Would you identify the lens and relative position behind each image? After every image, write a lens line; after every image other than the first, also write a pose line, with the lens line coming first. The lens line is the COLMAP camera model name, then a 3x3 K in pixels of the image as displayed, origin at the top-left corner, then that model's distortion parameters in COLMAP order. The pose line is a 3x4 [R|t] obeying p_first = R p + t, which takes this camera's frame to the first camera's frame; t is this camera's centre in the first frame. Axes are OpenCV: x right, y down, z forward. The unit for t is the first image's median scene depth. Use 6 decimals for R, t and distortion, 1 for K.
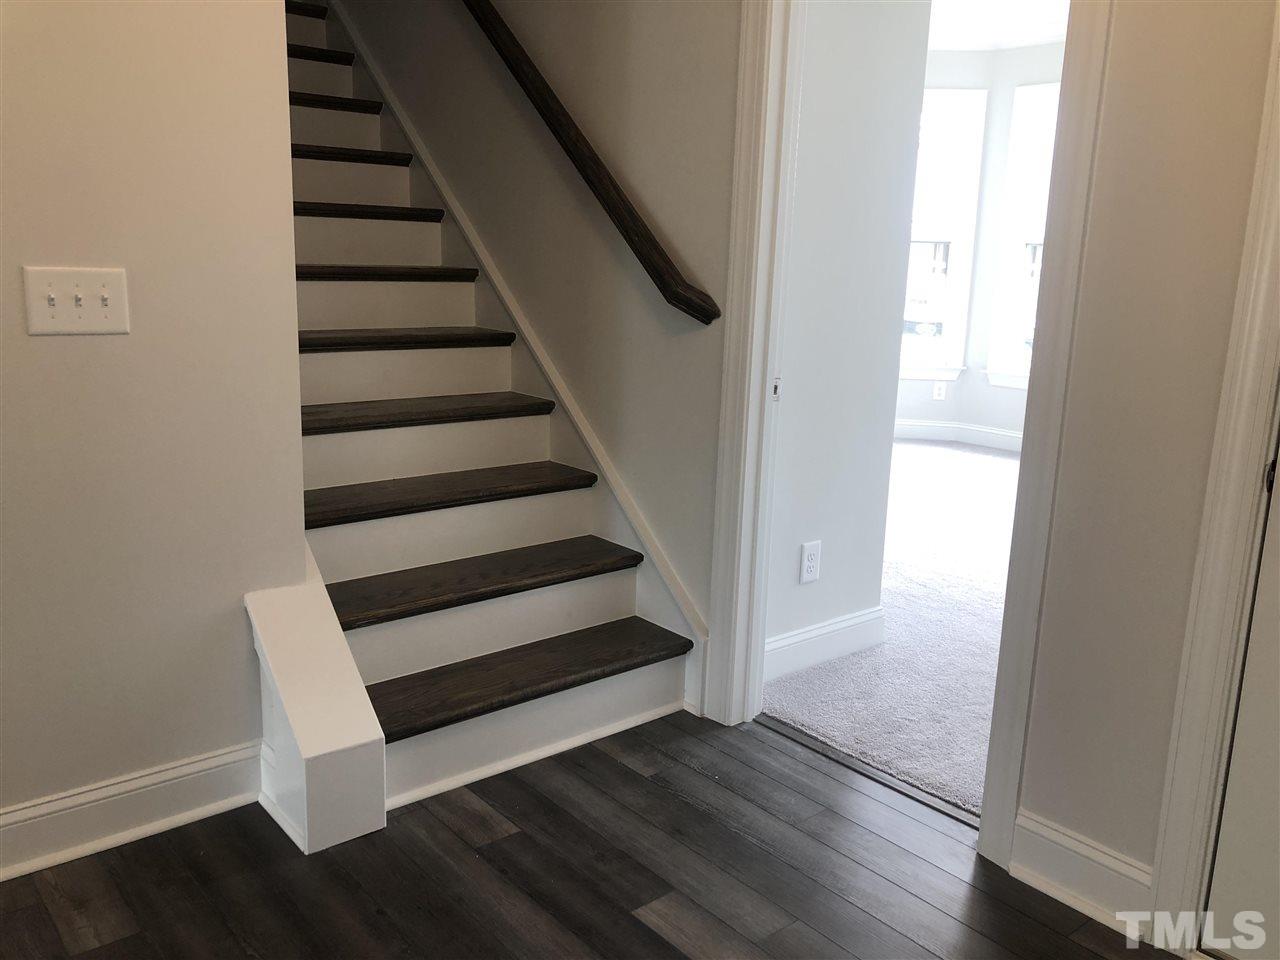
lens RADIAL K [[1058.4, 0, 641.8], [0, 1058.4, 474.3], [0, 0, 1]] dist [0.014502, -0.000744]
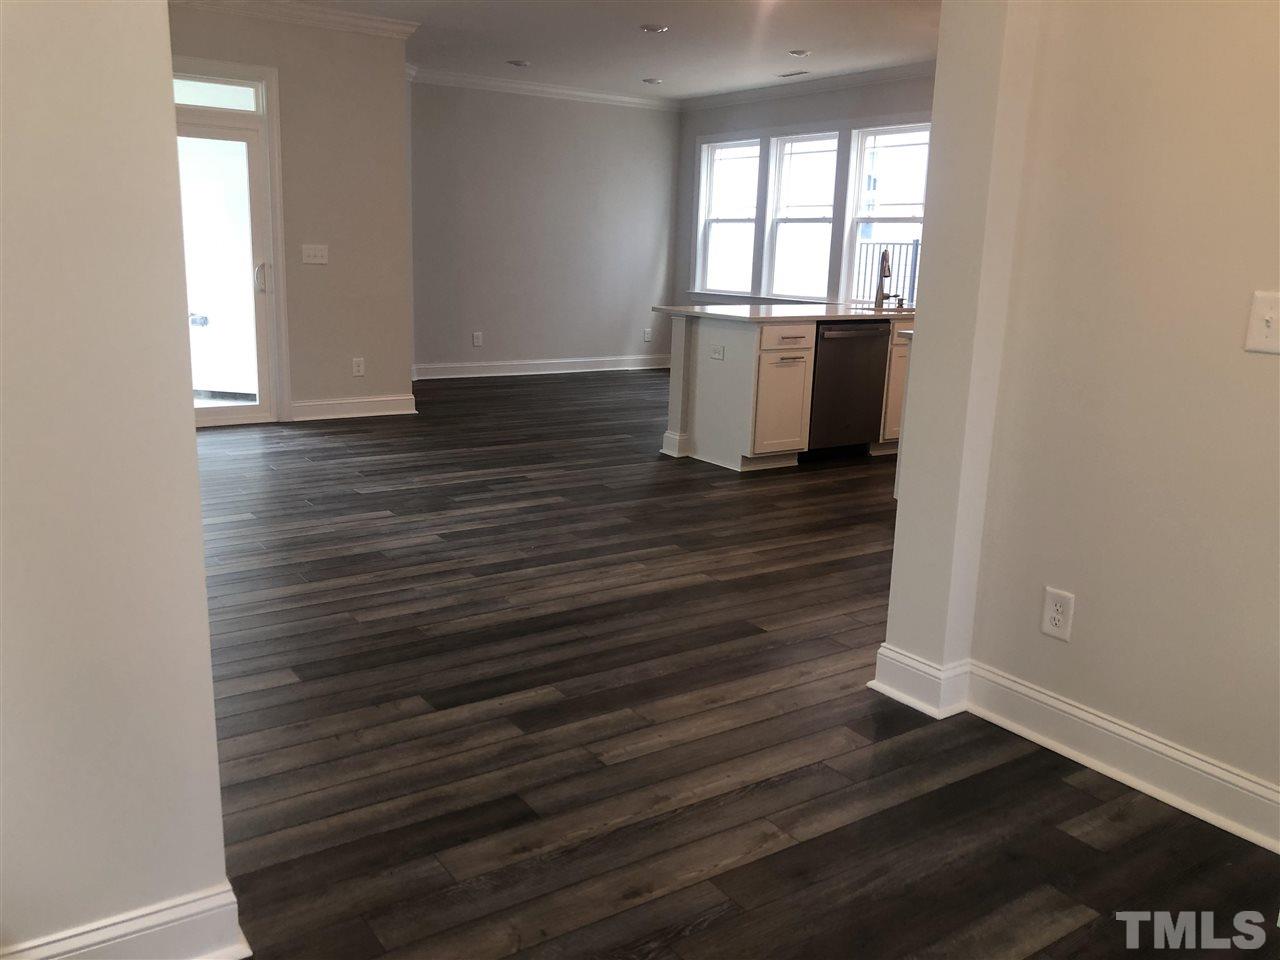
lens RADIAL K [[1058.4, 0, 641.8], [0, 1058.4, 474.3], [0, 0, 1]] dist [0.014502, -0.000744]
pose [[-0.090045, 0.186602, -0.978300, 0.632287], [-0.235653, 0.950405, 0.202972, -0.083299], [0.967657, 0.248816, -0.041606, 0.447821]]
